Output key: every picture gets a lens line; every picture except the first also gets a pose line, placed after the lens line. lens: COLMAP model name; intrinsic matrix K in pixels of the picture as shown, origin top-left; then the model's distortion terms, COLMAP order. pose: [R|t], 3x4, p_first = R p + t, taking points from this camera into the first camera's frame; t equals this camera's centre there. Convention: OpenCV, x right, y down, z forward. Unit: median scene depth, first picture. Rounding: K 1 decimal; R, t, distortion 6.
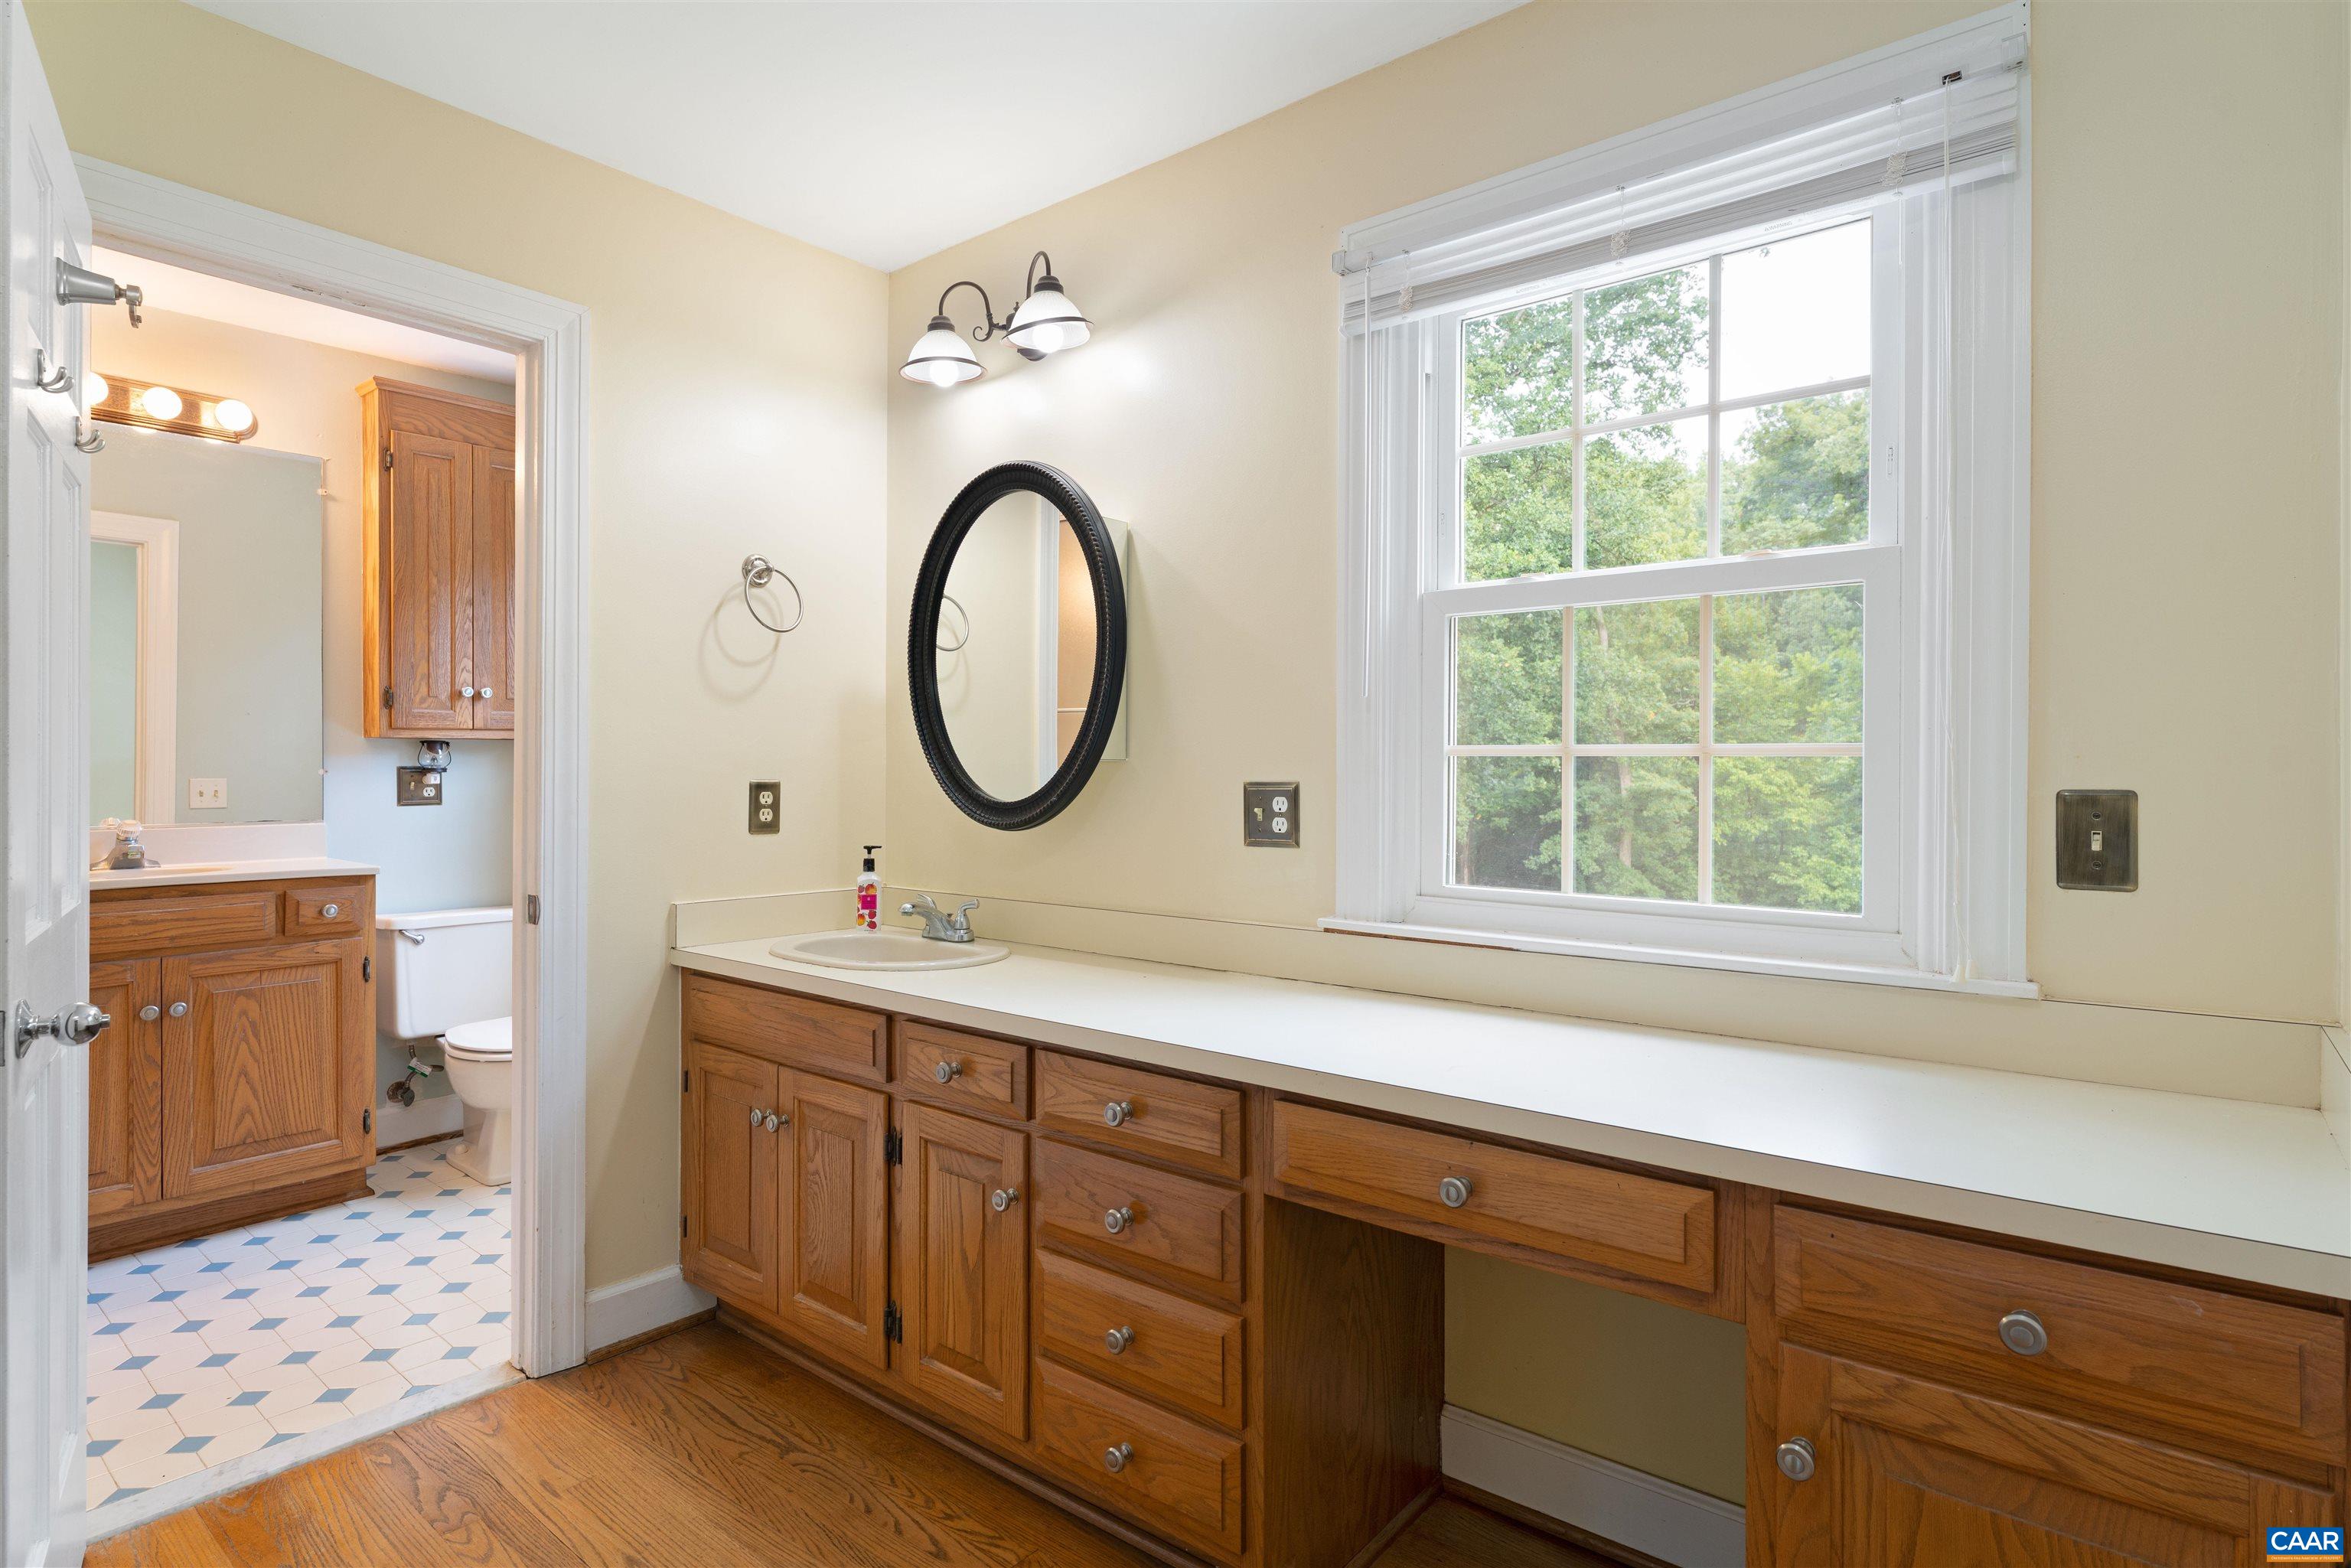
lens RADIAL K [[1202.9, 0, 1172.2], [0, 1202.9, 761.3], [0, 0, 1]] dist [-0.002018, 0.000585]
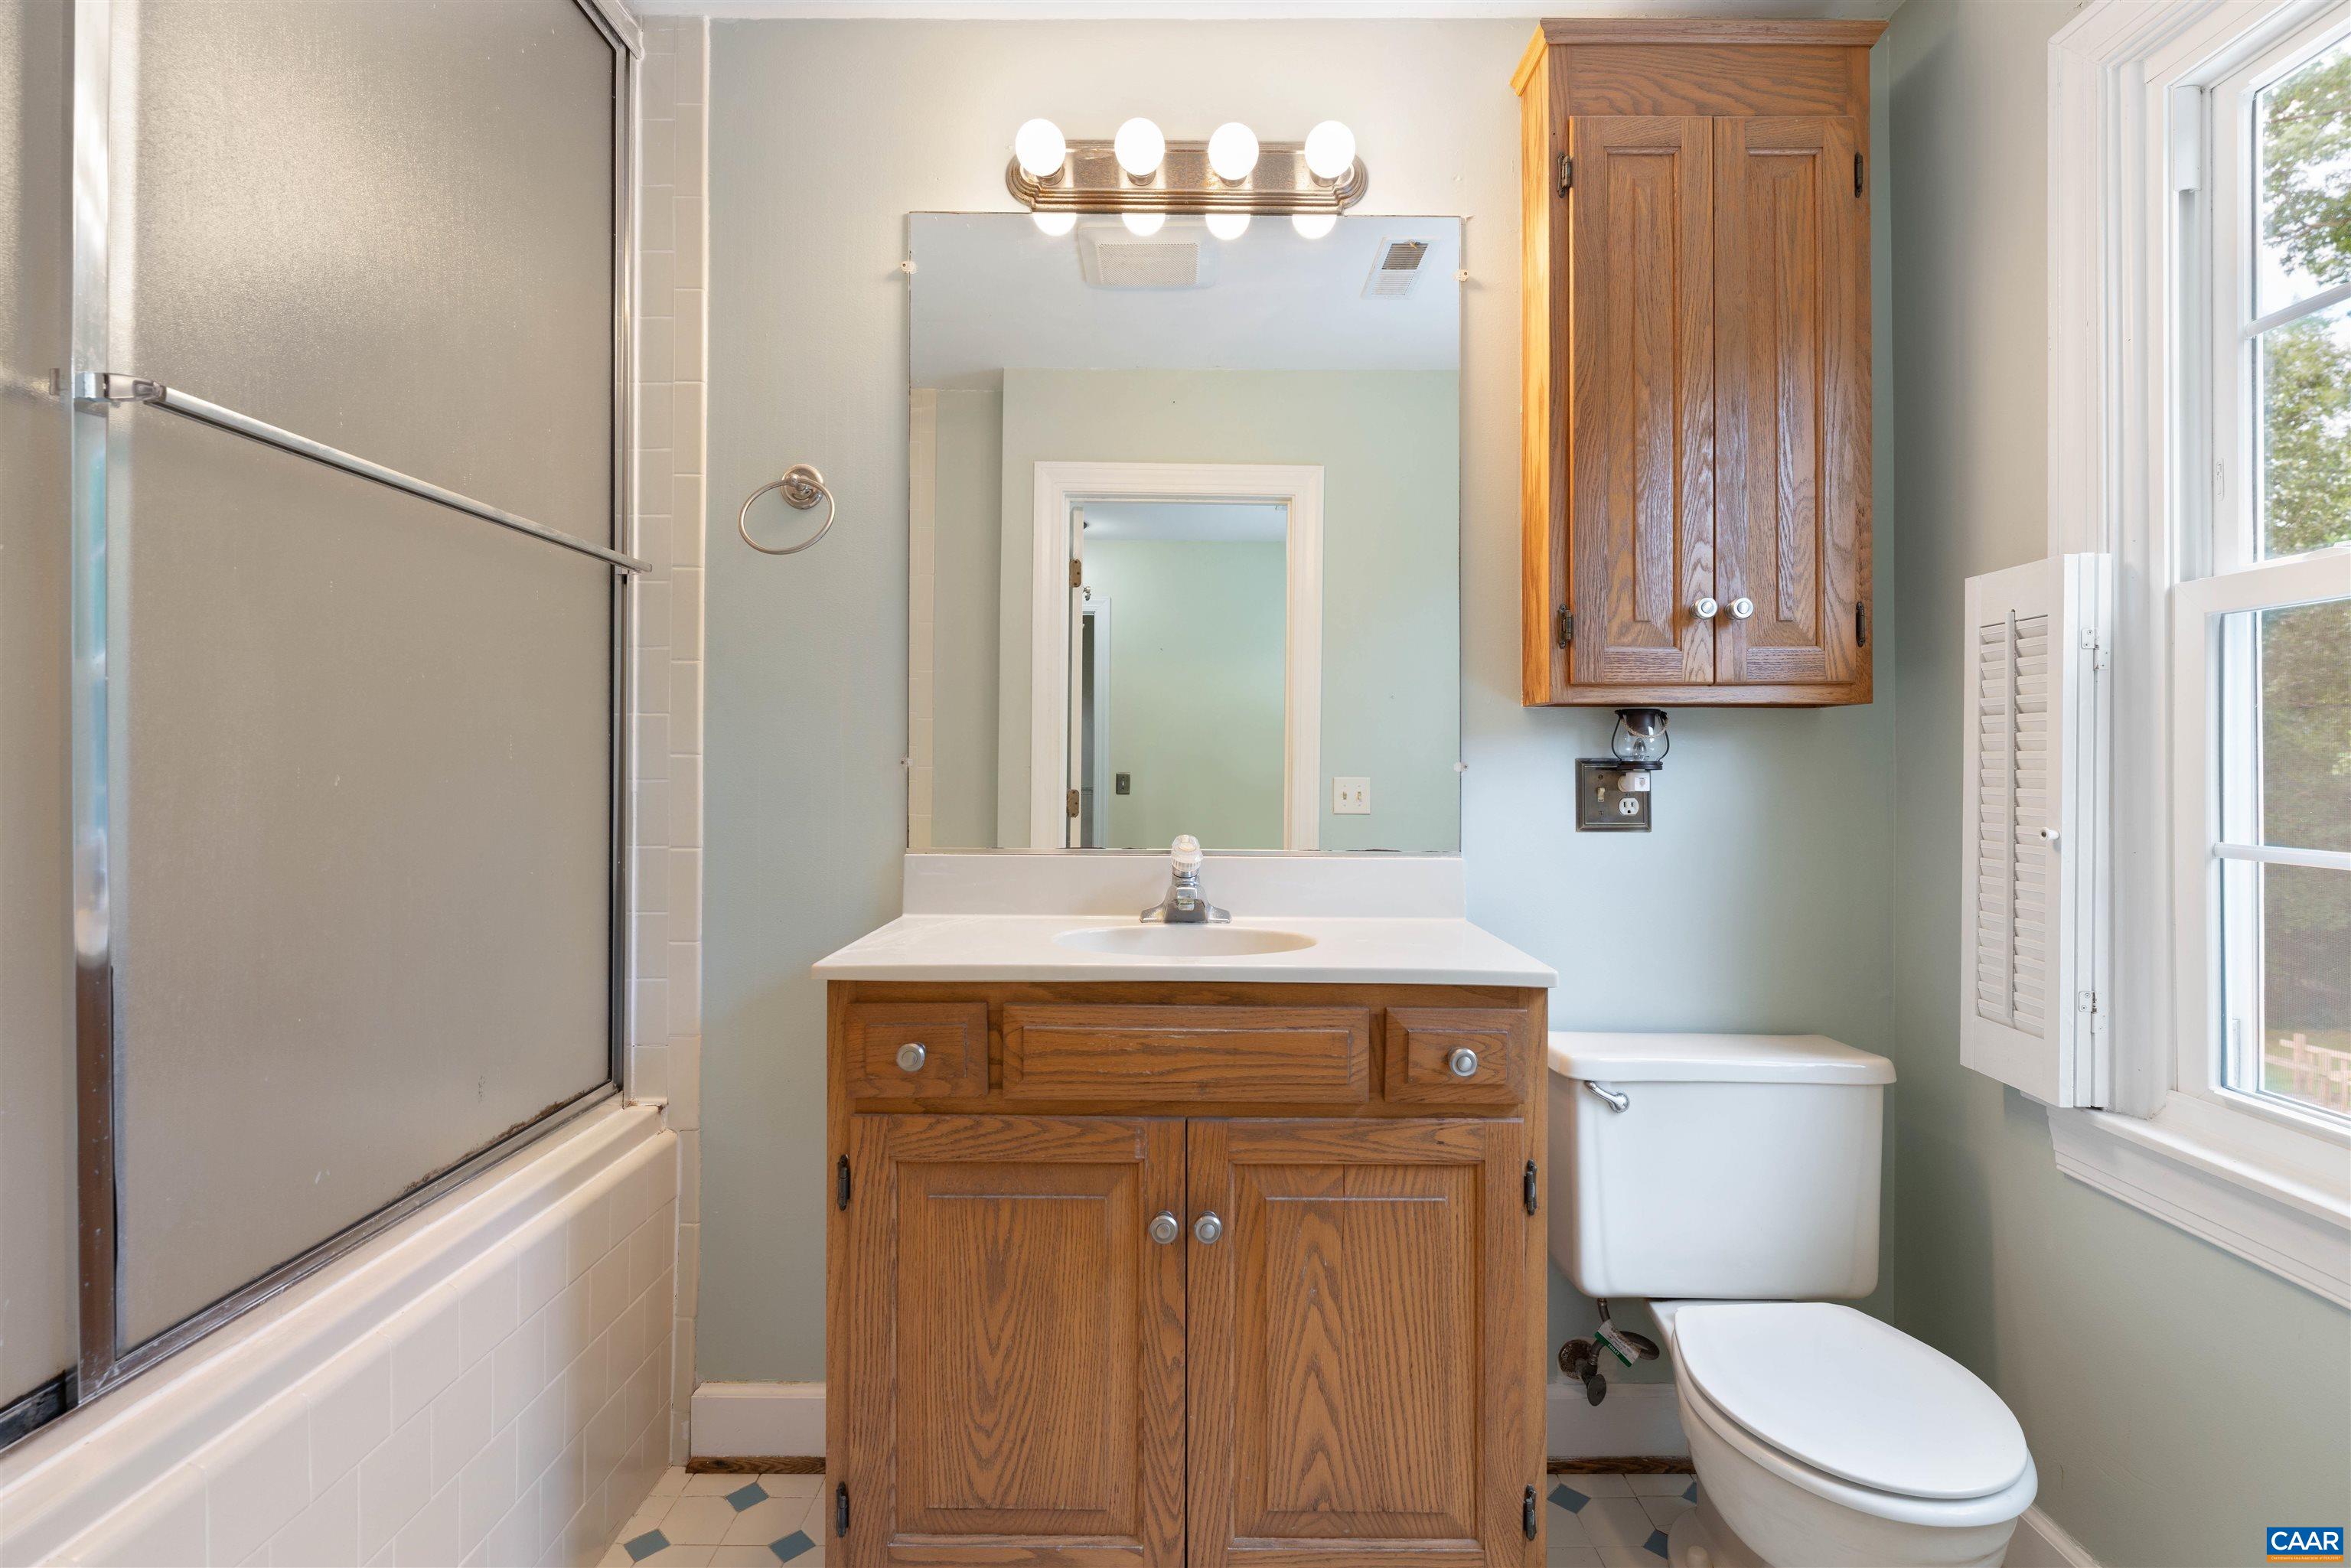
lens RADIAL K [[1086.6, 0, 1175.5], [0, 1086.6, 762.2], [0, 0, 1]] dist [-0.002688, -0.001473]
pose [[0.626739, -0.000194, -0.779229, -0.395625], [-0.002907, 0.999992, -0.002586, 0.008191], [0.779223, 0.003886, 0.626734, 0.580156]]
